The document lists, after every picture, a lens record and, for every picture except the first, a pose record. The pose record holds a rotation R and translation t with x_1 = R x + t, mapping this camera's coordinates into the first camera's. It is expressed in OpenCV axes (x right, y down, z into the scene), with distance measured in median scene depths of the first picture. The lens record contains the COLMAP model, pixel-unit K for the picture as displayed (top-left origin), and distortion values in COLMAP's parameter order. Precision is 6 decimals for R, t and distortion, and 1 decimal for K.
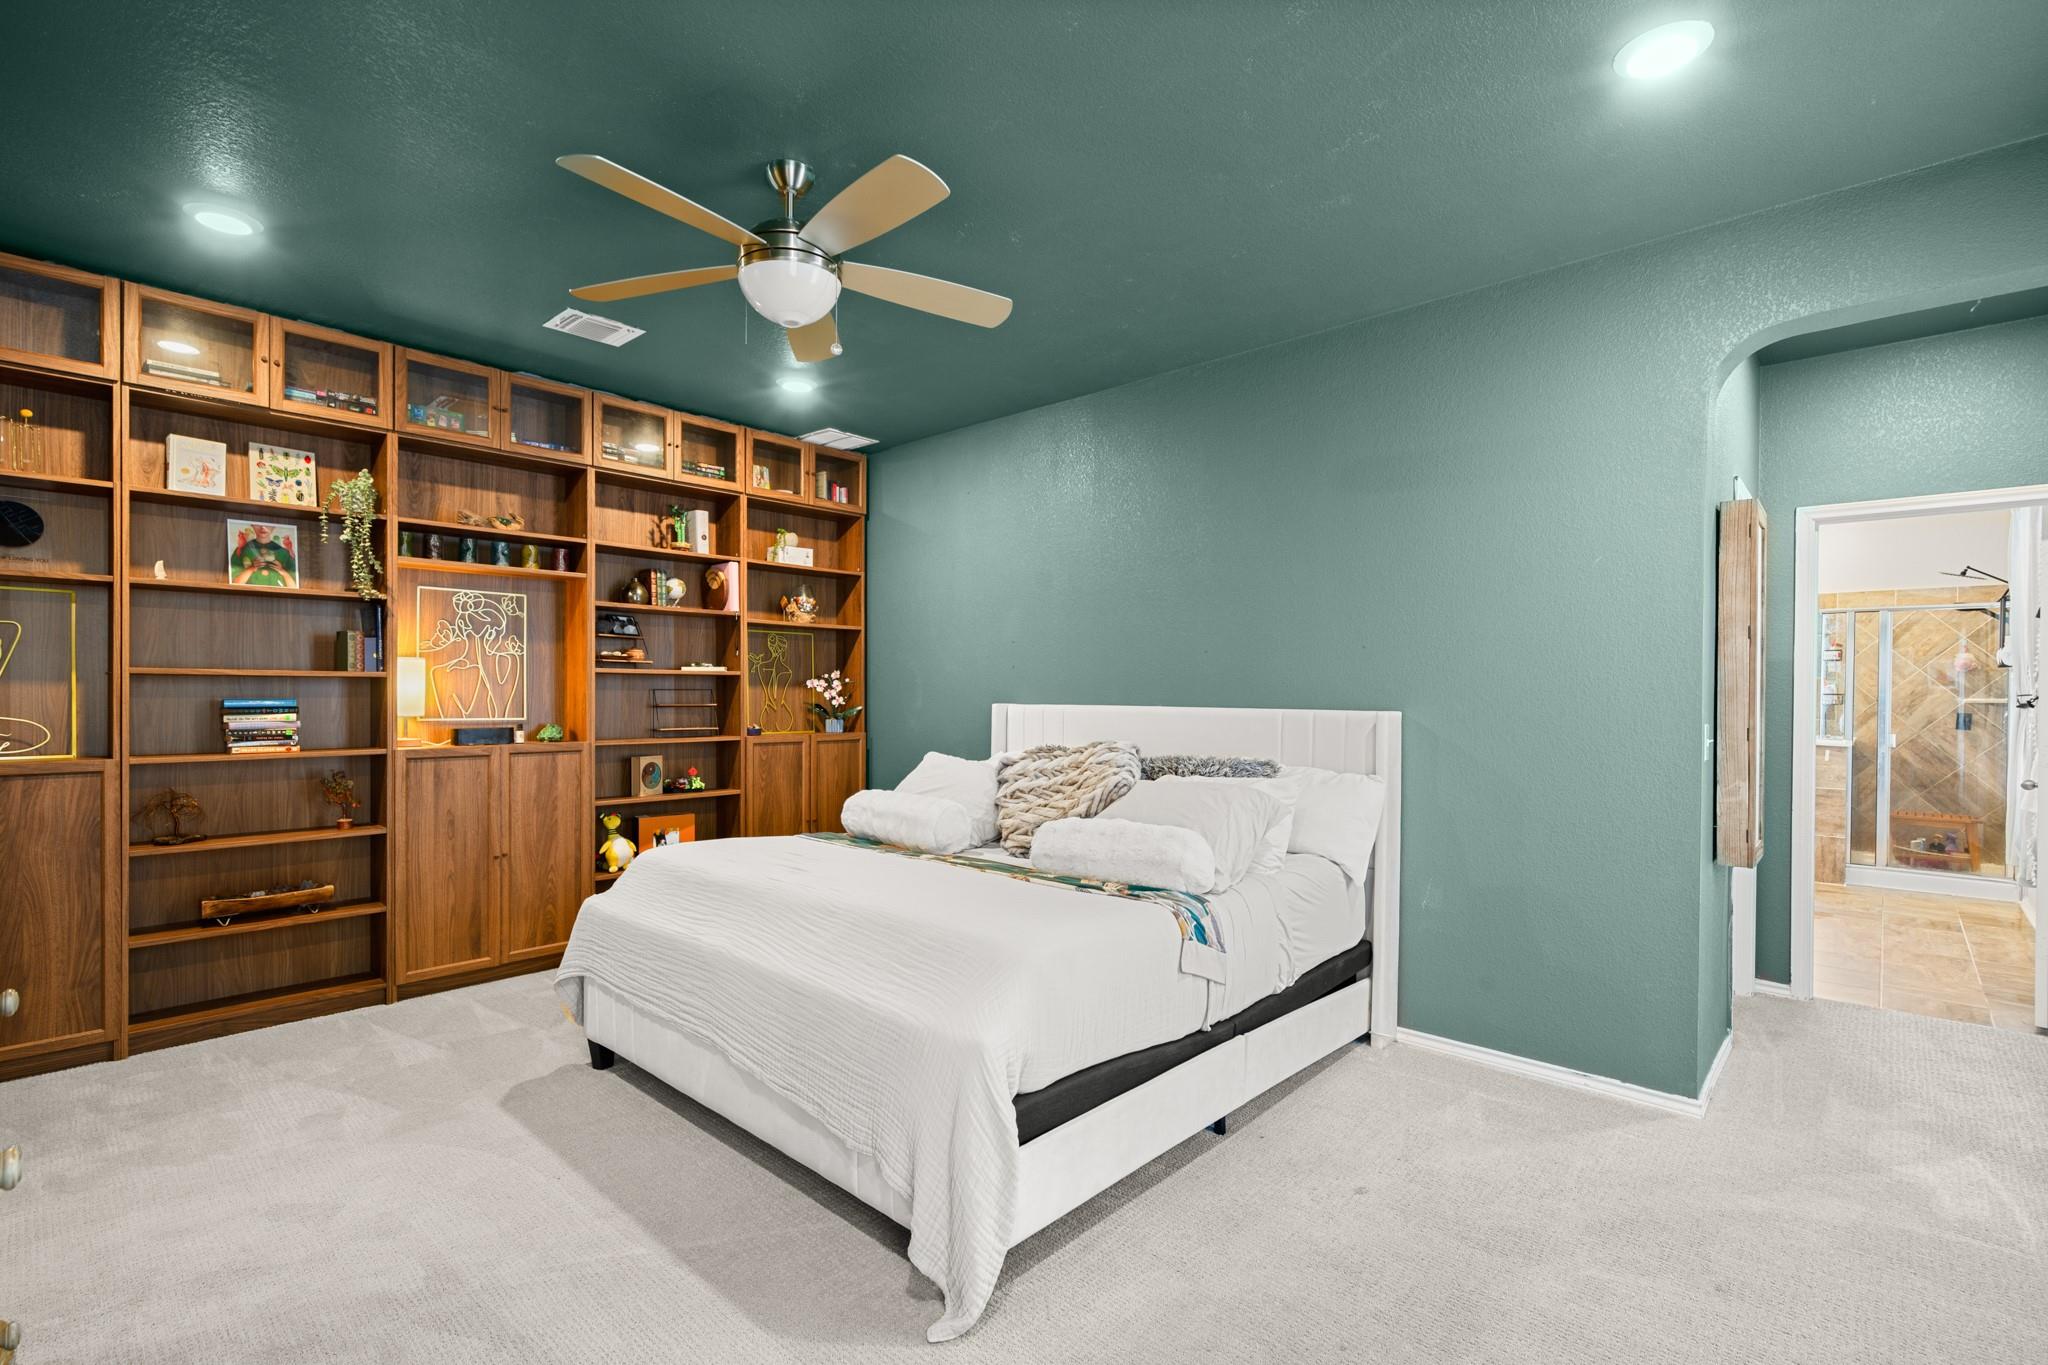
lens RADIAL K [[960.1, 0, 1048.6], [0, 960.1, 697.7], [0, 0, 1]] dist [0.000002, 0.000524]
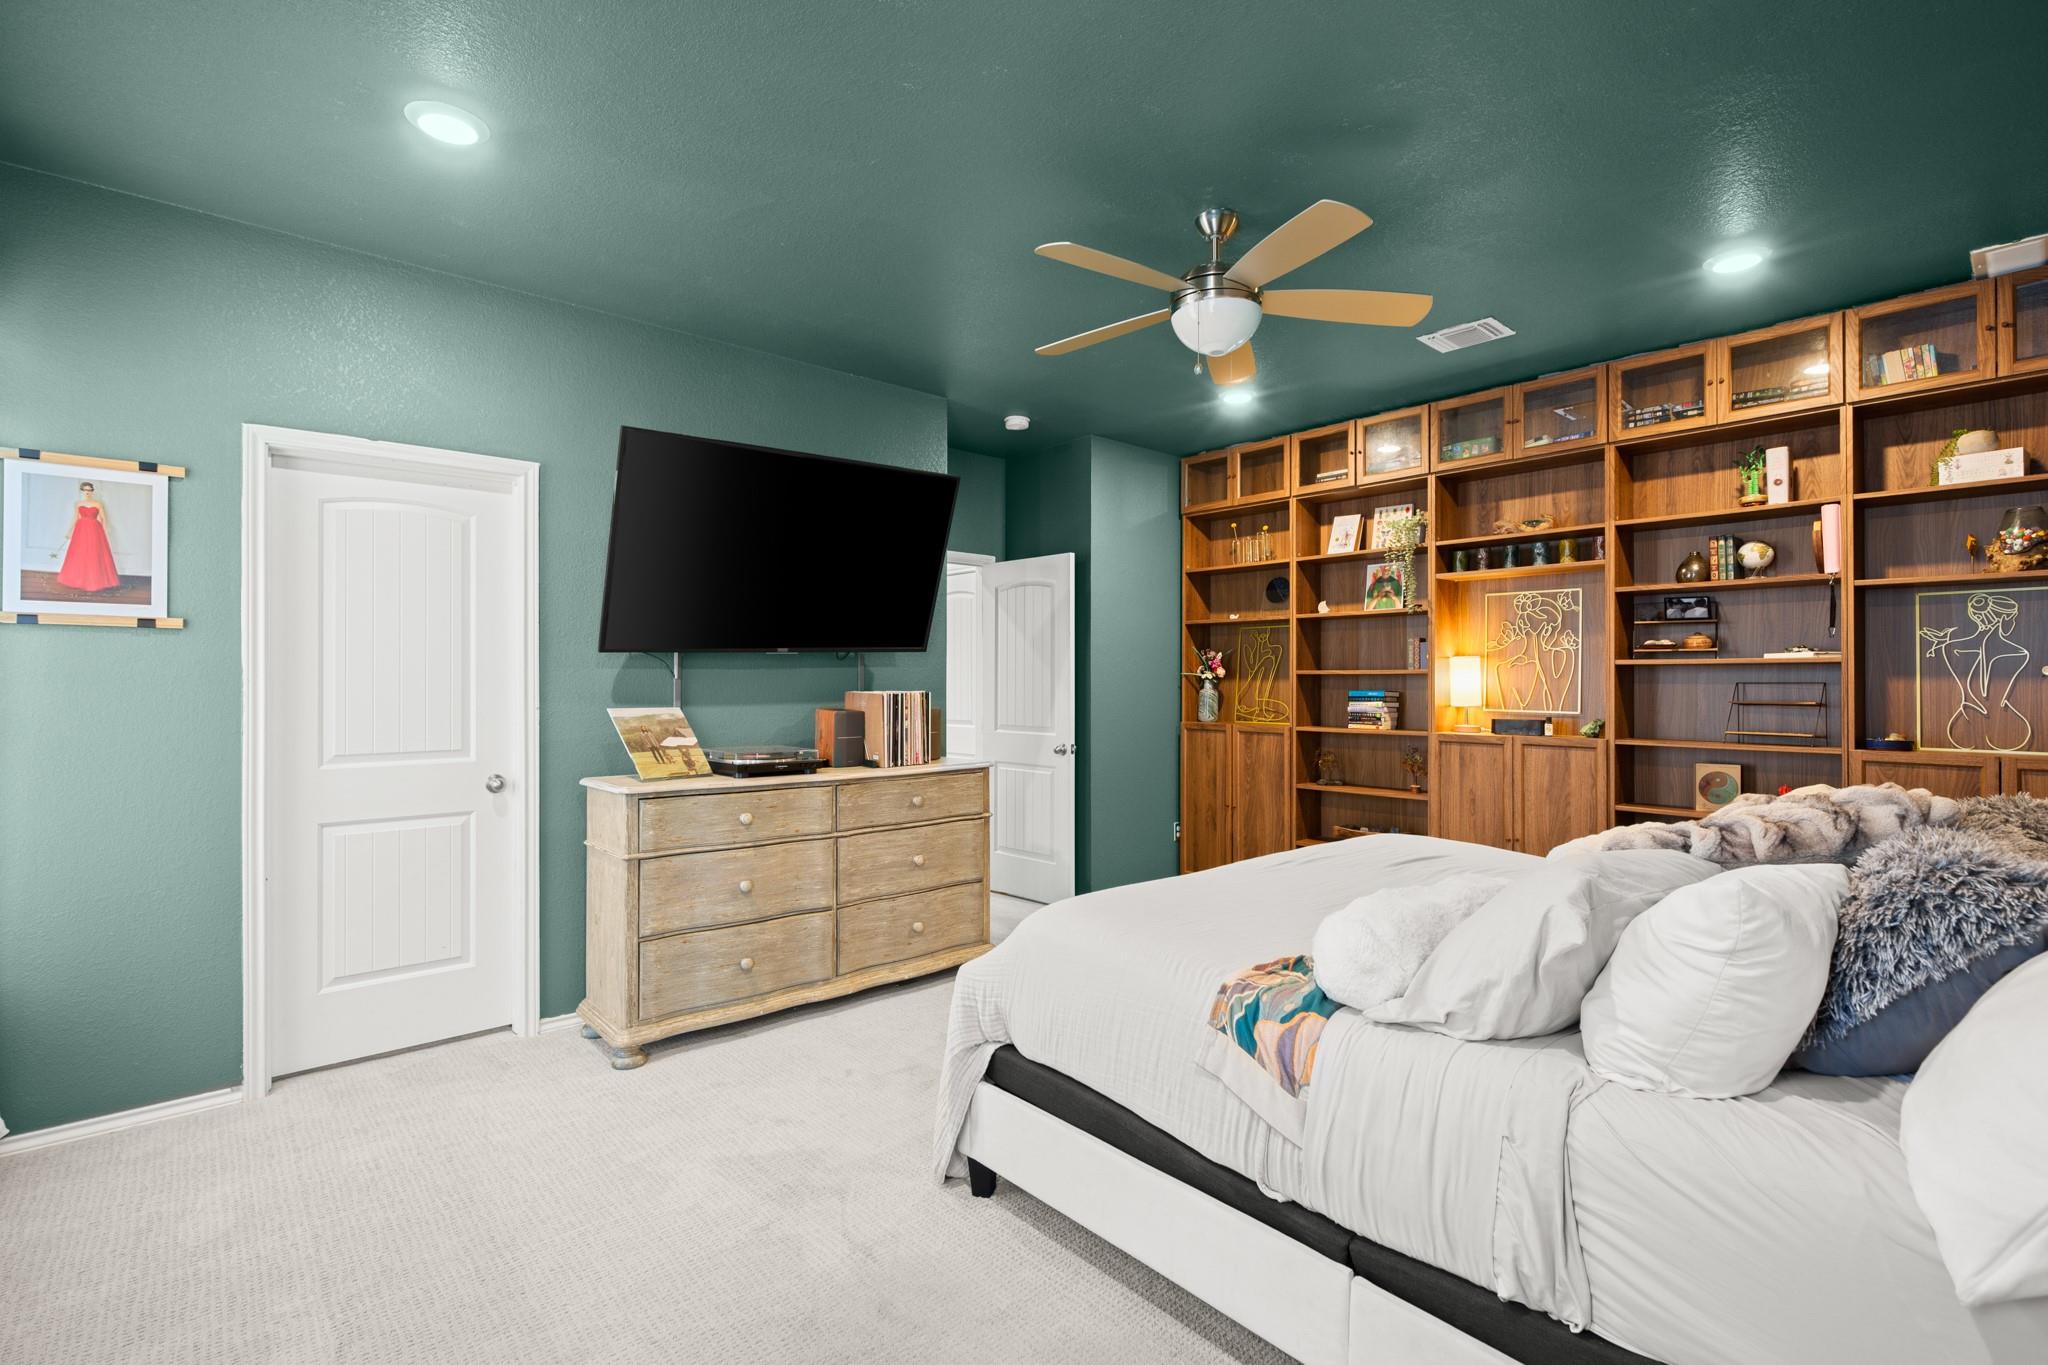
lens RADIAL K [[960.1, 0, 1048.6], [0, 960.1, 697.7], [0, 0, 1]] dist [0.000002, 0.000524]
pose [[-0.120239, 0.007260, -0.992718, 0.532067], [-0.010313, 0.999910, 0.008562, 0.003303], [0.992691, 0.011267, -0.120153, 0.595032]]
